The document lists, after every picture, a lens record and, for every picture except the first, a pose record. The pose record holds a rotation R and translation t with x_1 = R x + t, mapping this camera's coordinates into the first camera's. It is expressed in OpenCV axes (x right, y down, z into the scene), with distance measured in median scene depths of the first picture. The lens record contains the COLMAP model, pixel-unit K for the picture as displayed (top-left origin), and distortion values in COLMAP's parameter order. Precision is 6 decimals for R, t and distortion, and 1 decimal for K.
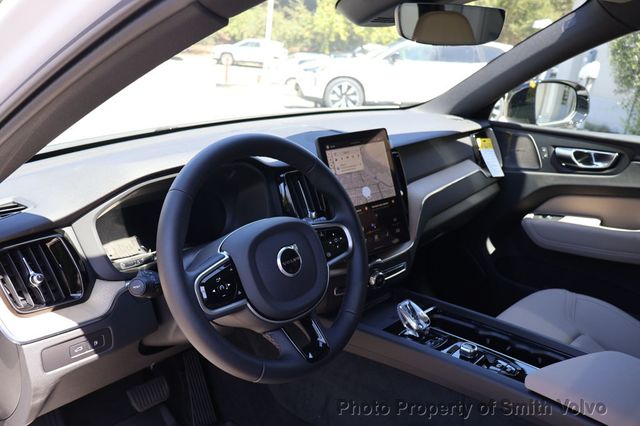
lens RADIAL K [[520.9, 0, 320.0], [0, 520.9, 213.0], [0, 0, 1]] dist [-0.010934, -0.008618]
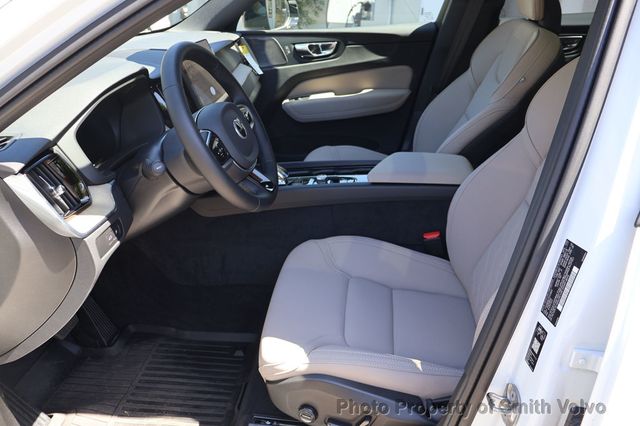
lens RADIAL K [[520.9, 0, 320.0], [0, 520.9, 213.0], [0, 0, 1]] dist [-0.010934, -0.008618]
pose [[0.779318, -0.301580, 0.549284, -0.362387], [0.231095, 0.953103, 0.195419, 0.040284], [-0.582459, -0.025357, 0.812464, -0.137720]]
